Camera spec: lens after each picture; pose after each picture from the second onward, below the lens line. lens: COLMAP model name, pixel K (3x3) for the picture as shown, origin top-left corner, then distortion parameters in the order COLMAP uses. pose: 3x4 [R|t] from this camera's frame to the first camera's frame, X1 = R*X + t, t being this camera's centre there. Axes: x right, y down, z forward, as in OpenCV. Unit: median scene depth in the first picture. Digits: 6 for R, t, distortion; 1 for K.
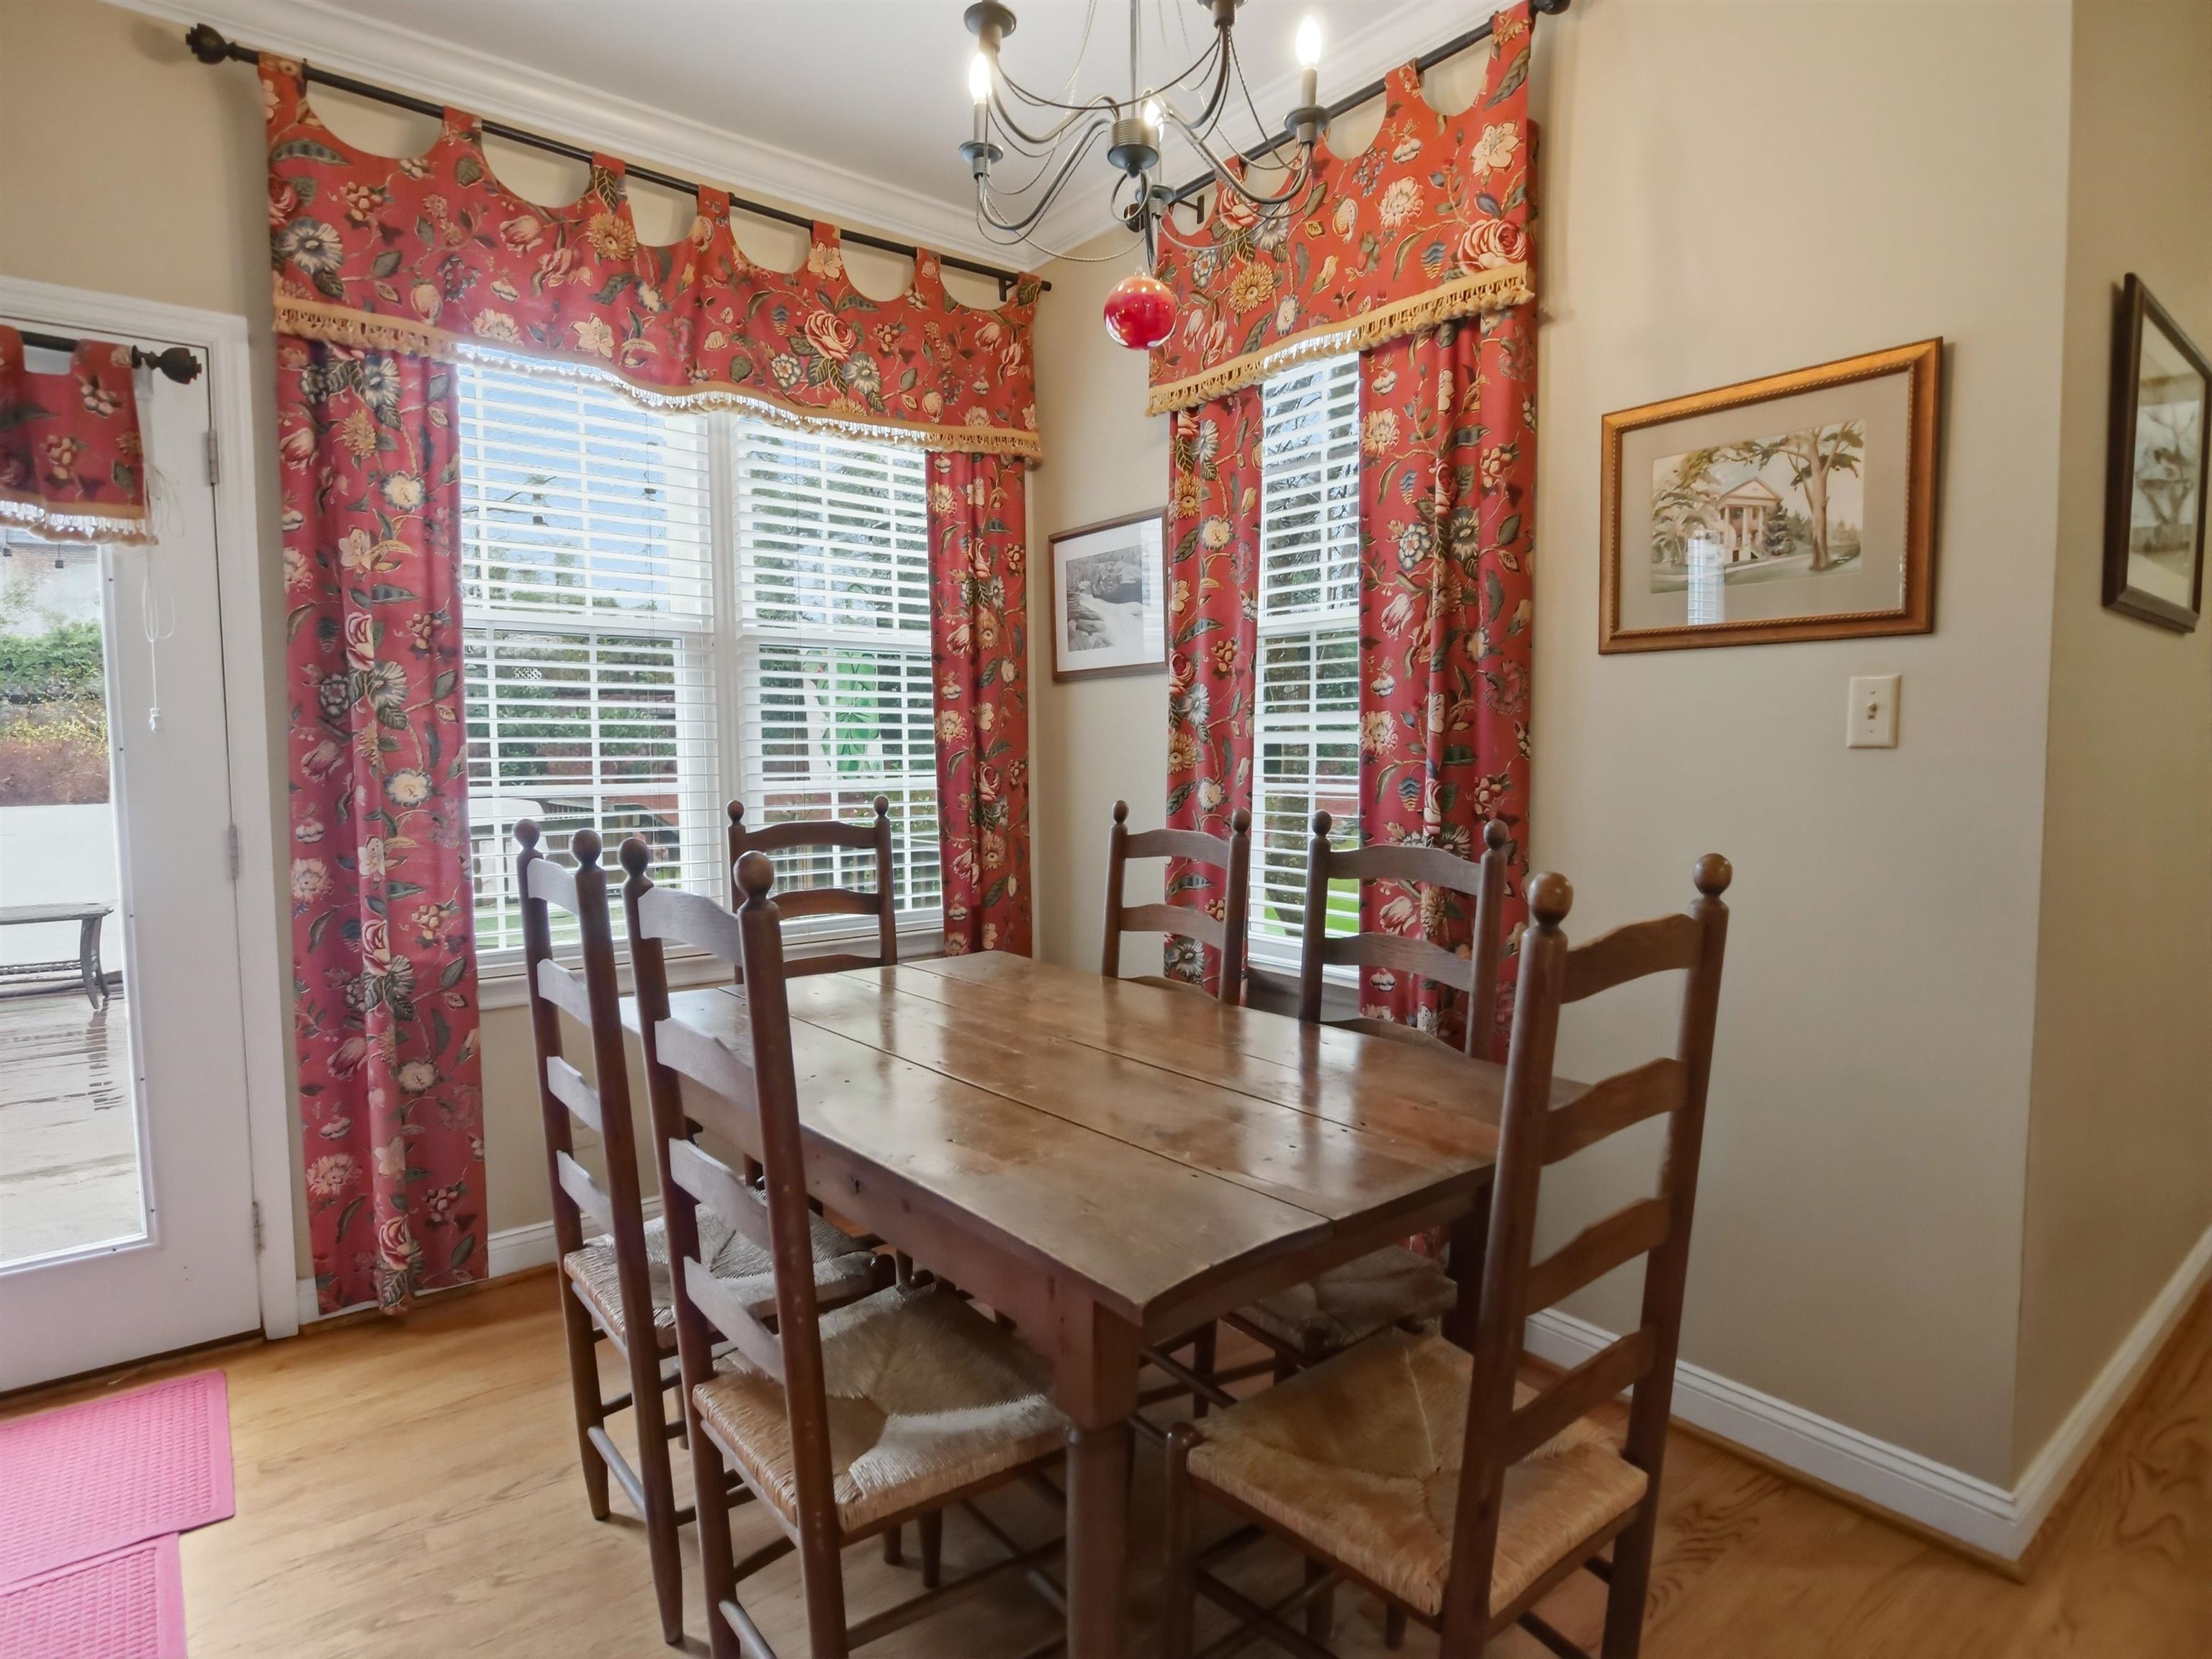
lens RADIAL K [[1186.1, 0, 1109.6], [0, 1186.1, 836.6], [0, 0, 1]] dist [-0.010563, -0.005467]
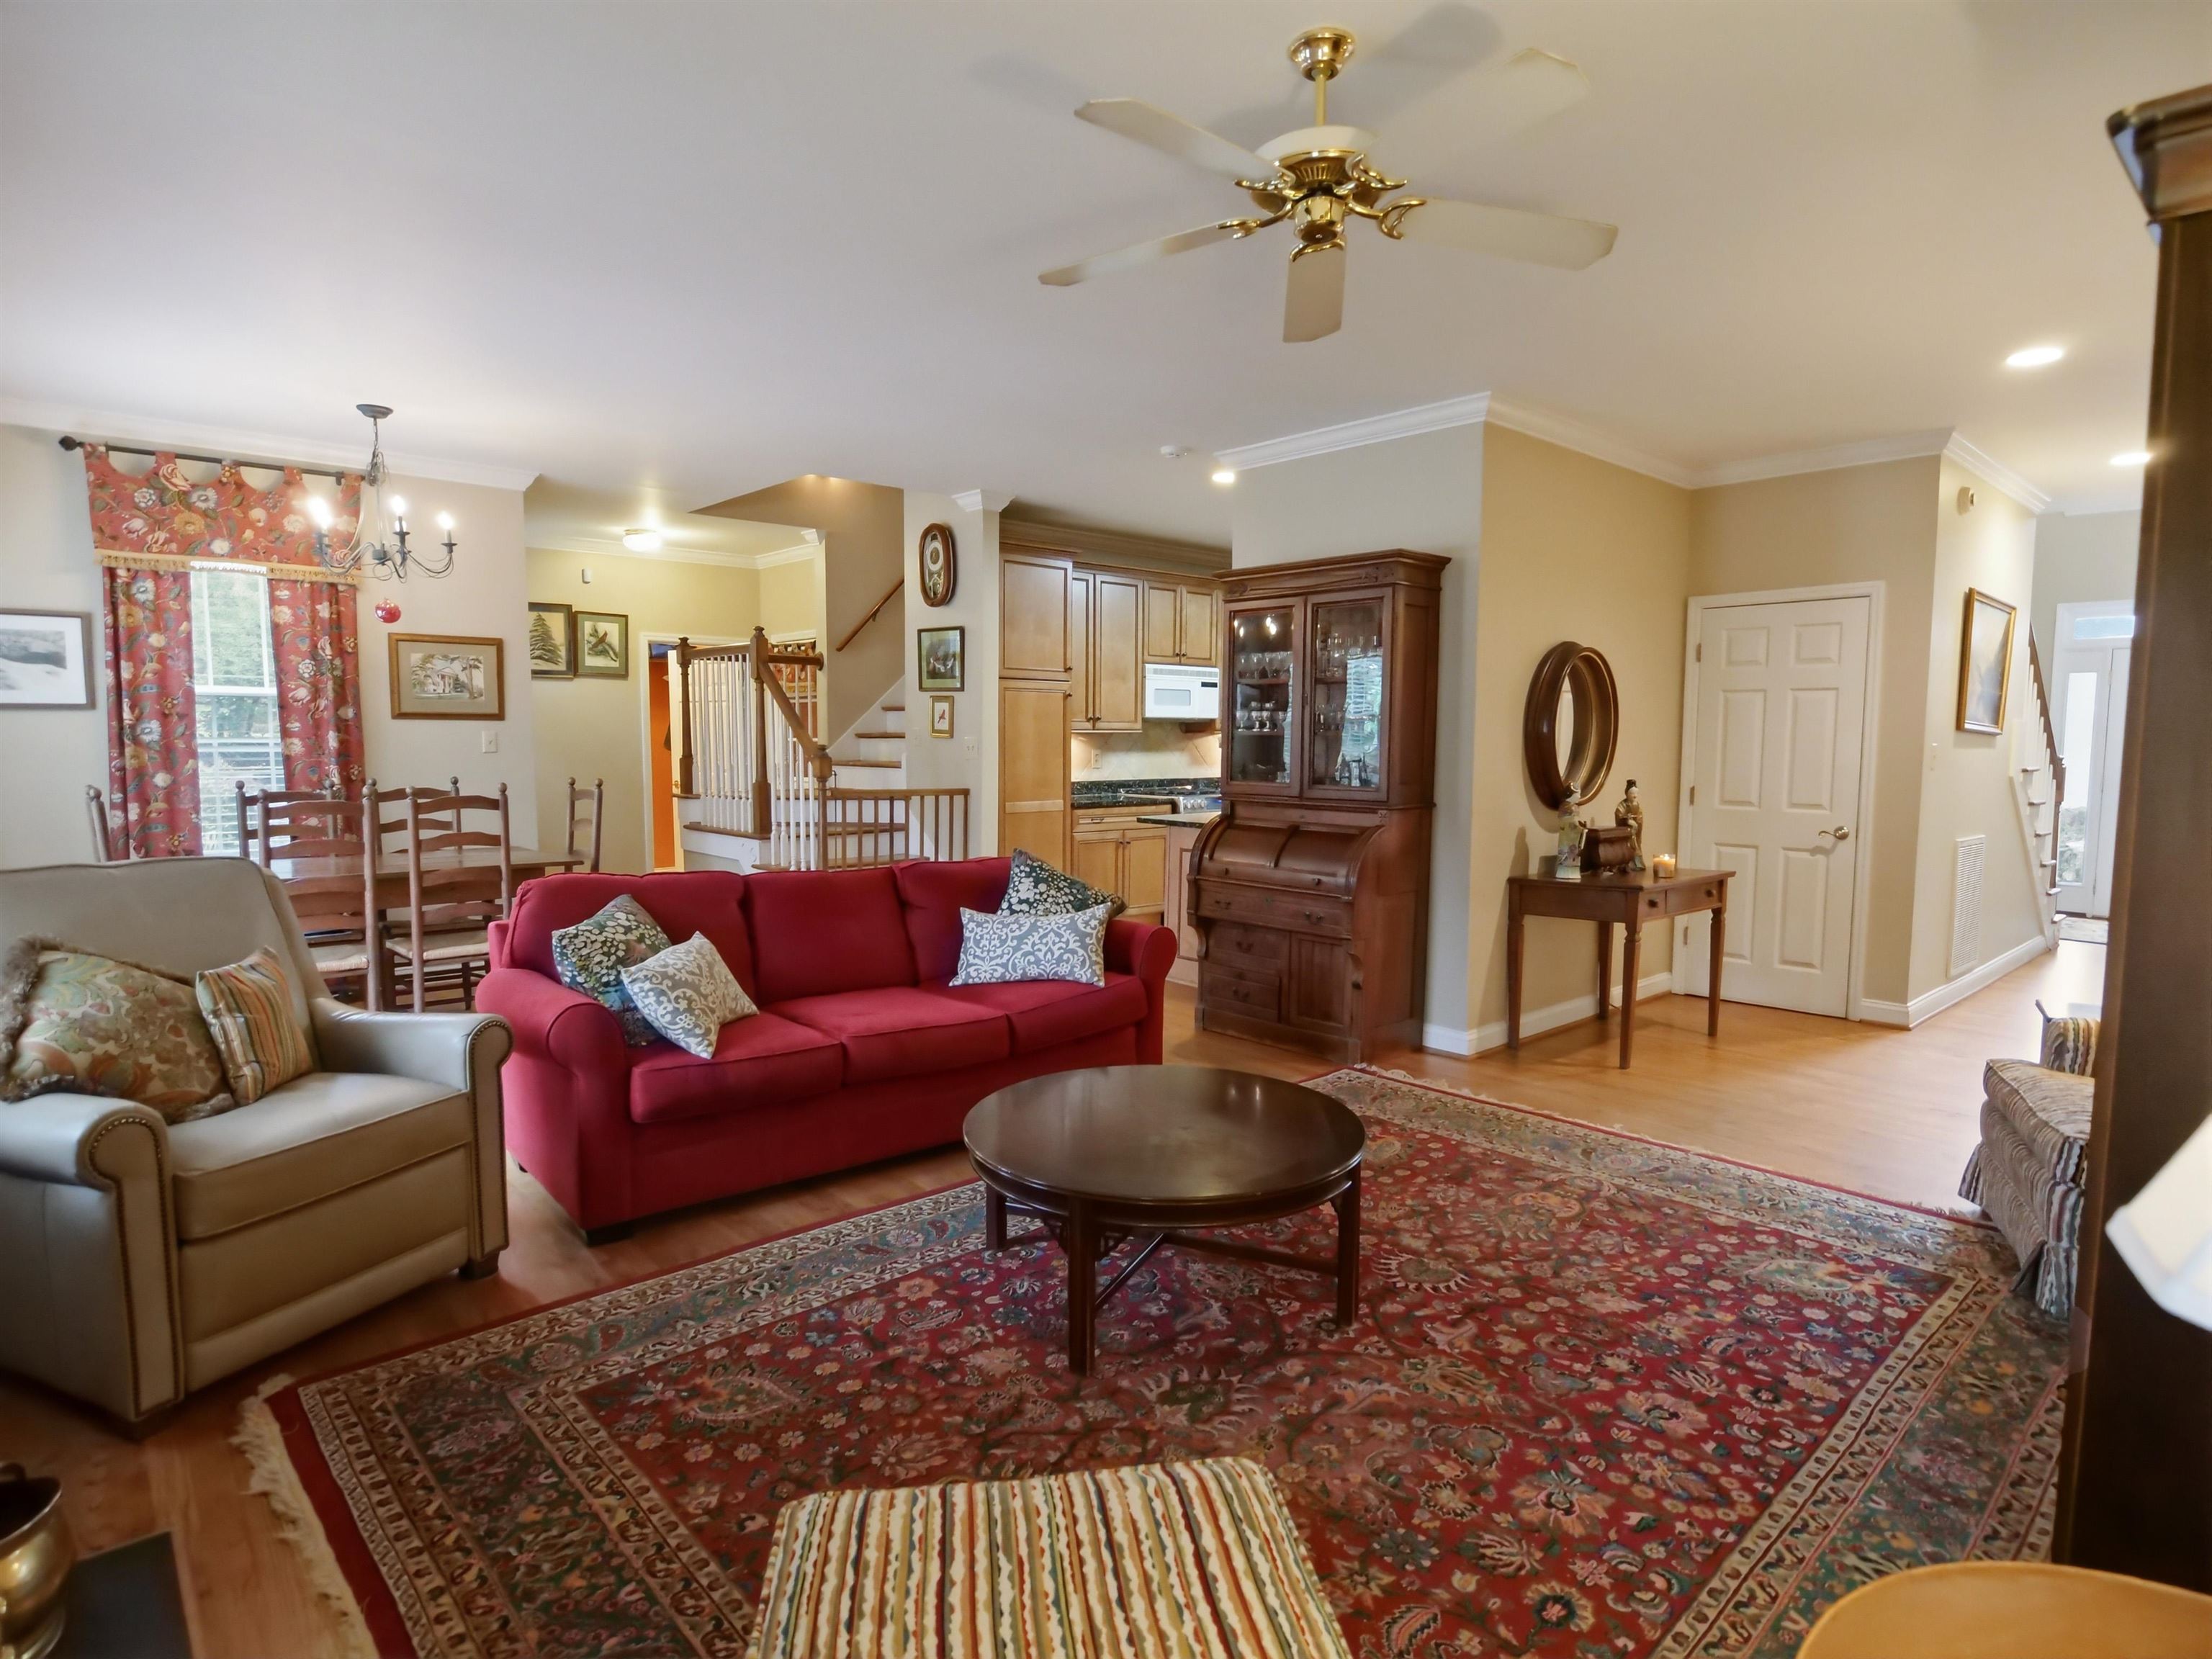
lens RADIAL K [[1186.1, 0, 1113.5], [0, 1186.1, 836.4], [0, 0, 1]] dist [-0.010563, -0.005467]
pose [[-0.058962, -0.081792, 0.994904, -2.174979], [0.069198, 0.993906, 0.085810, -0.001862], [-0.995859, 0.073905, -0.052943, -0.449669]]
